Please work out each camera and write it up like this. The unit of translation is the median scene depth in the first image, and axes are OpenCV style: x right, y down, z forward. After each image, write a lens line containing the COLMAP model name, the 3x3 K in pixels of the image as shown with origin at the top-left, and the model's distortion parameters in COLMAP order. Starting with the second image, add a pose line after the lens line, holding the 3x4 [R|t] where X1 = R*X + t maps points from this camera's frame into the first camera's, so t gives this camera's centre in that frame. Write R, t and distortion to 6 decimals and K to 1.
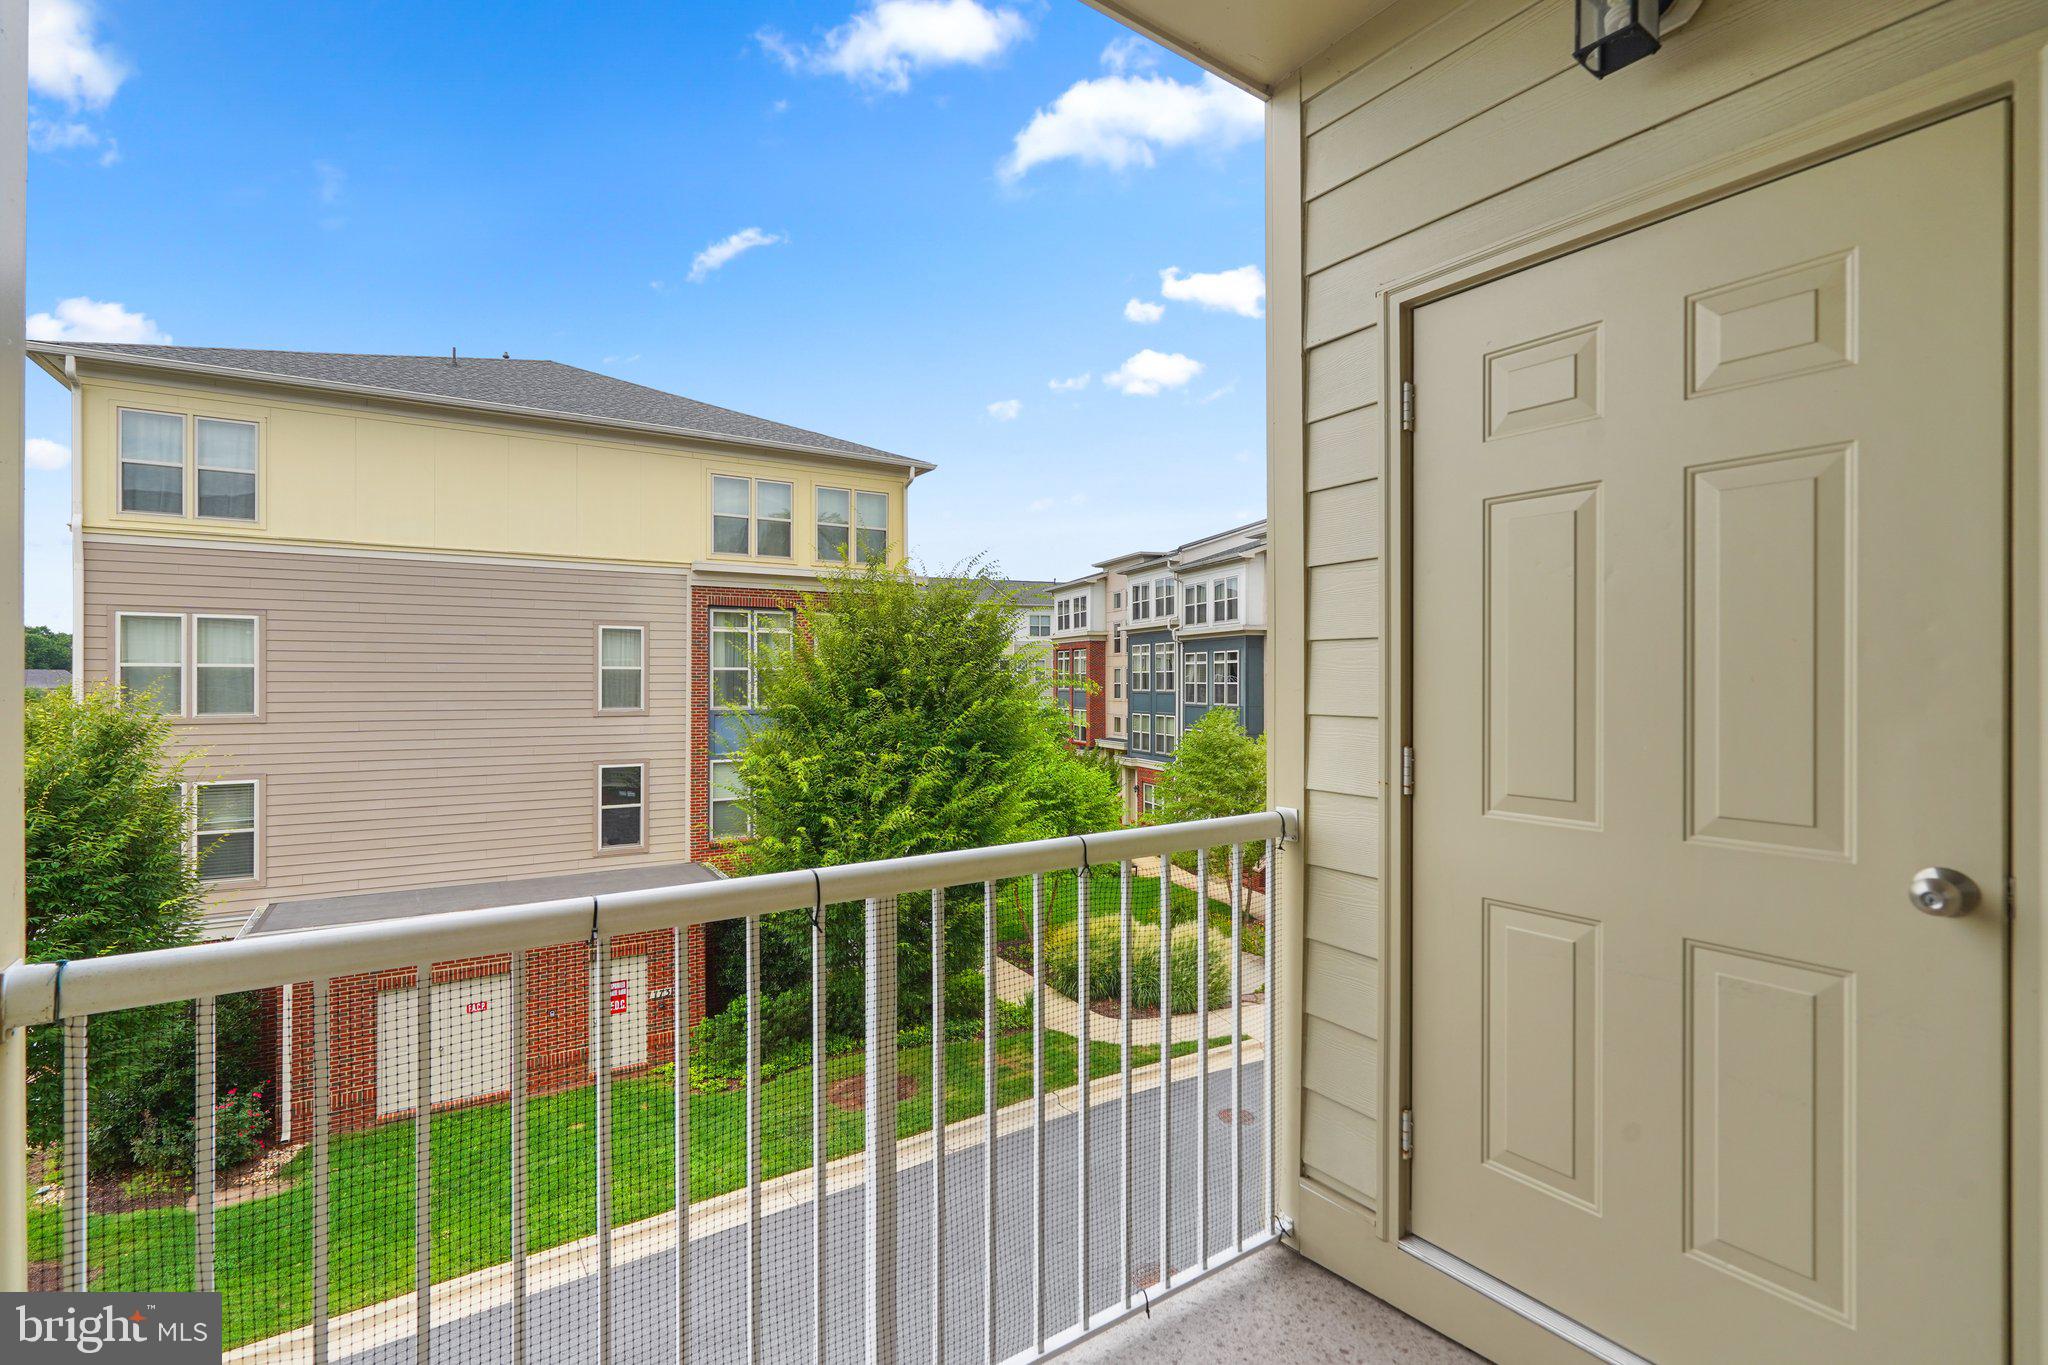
lens RADIAL K [[940.8, 0, 1025.5], [0, 940.8, 676.1], [0, 0, 1]] dist [-0.000445, 0.000987]
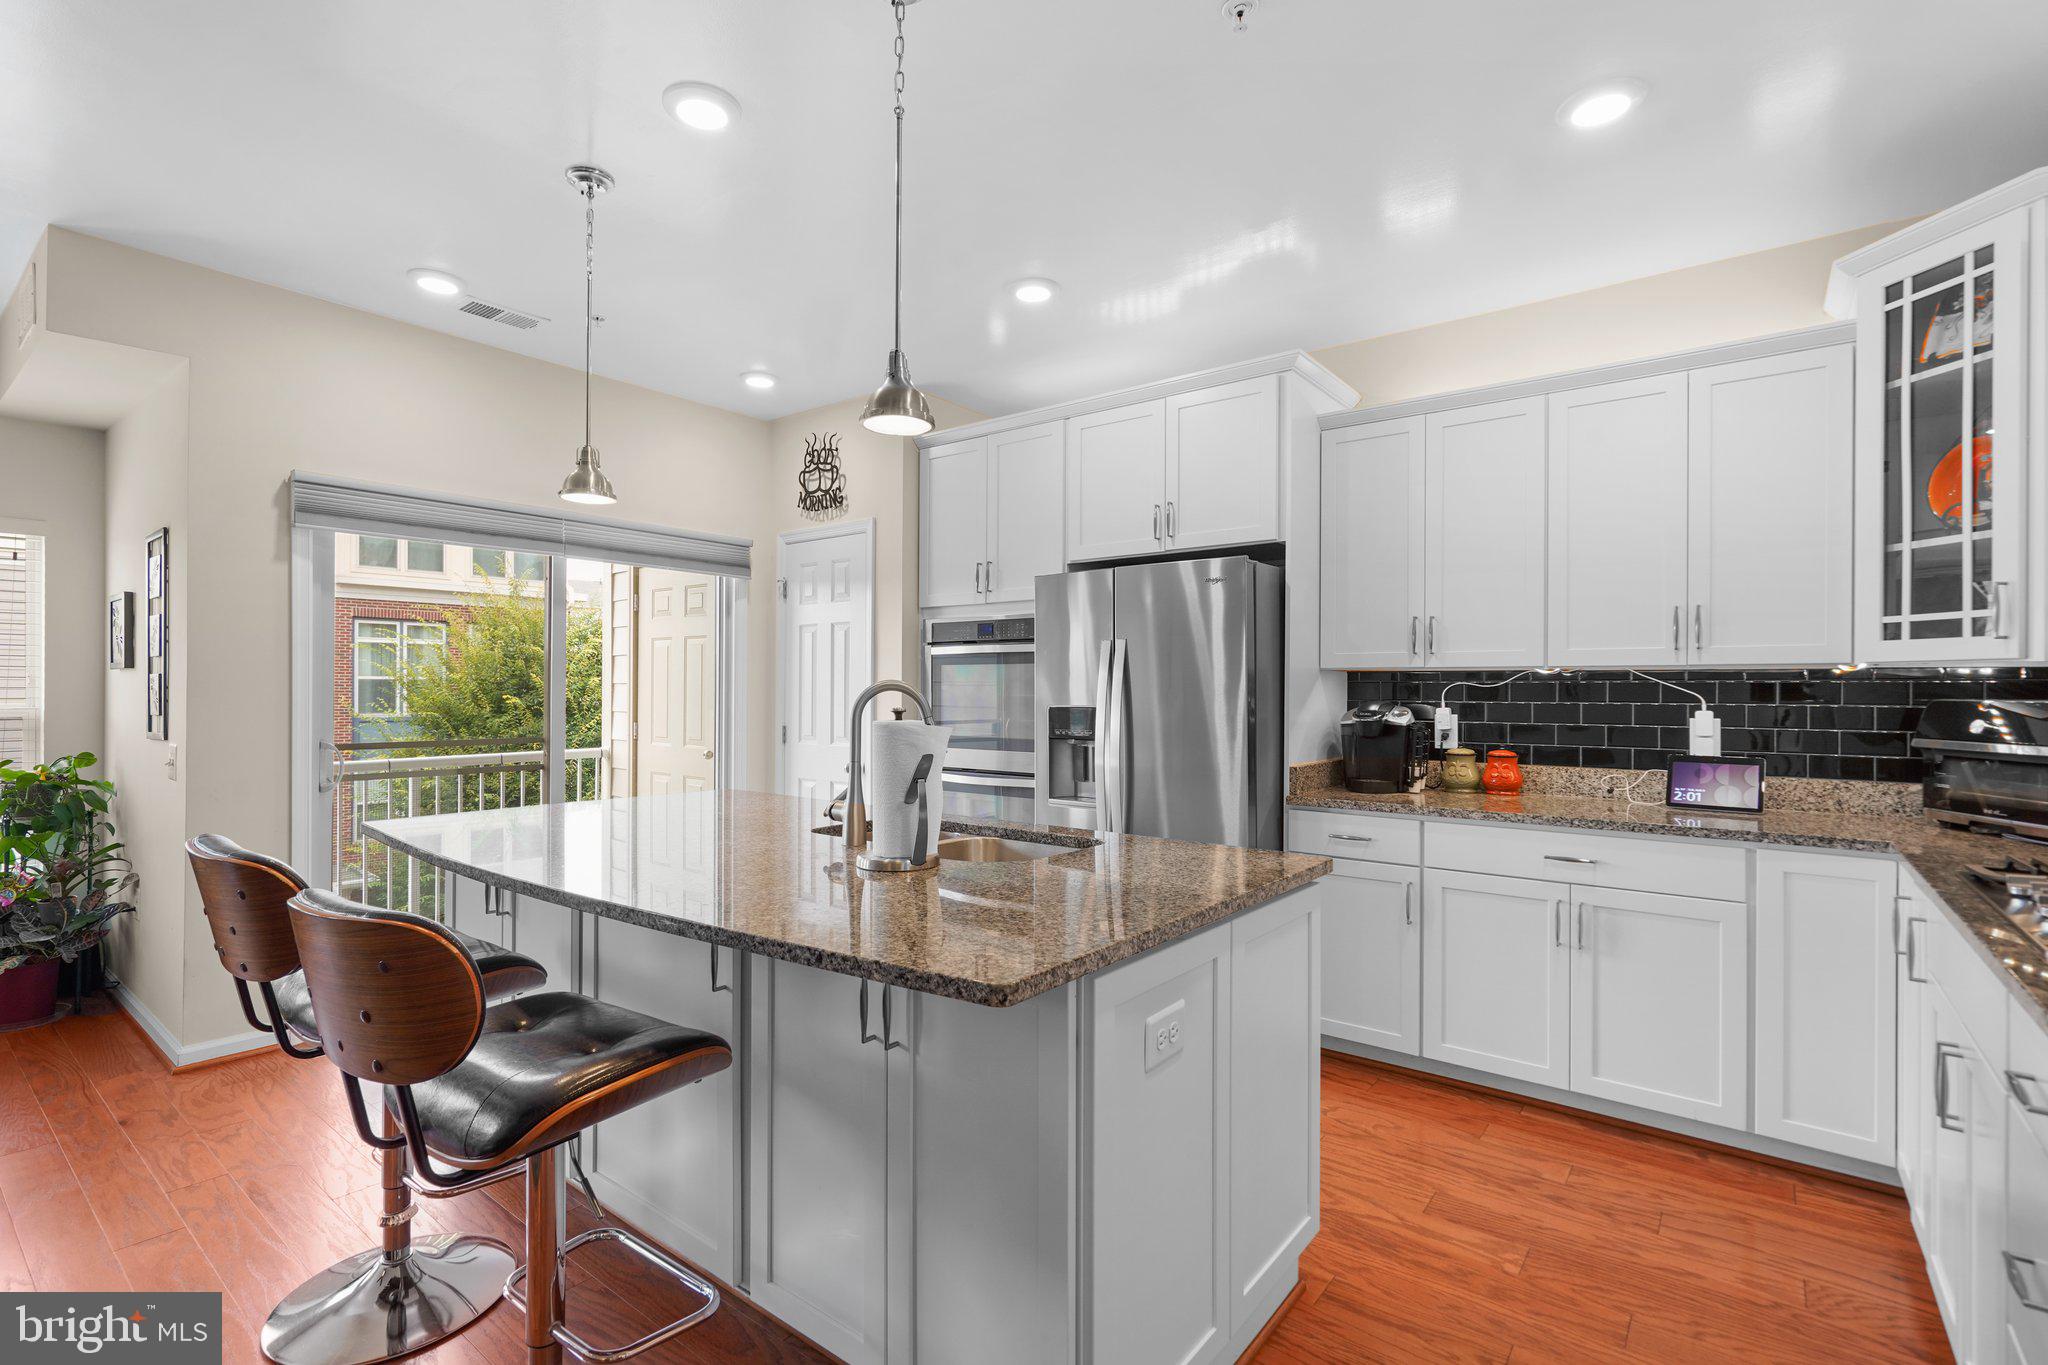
lens RADIAL K [[940.8, 0, 1019.5], [0, 940.8, 691.2], [0, 0, 1]] dist [-0.000445, 0.000987]
pose [[0.957789, 0.005988, 0.287411, 0.106231], [-0.007740, 0.999958, 0.004961, -0.006420], [-0.287369, -0.006976, 0.957795, -0.312467]]
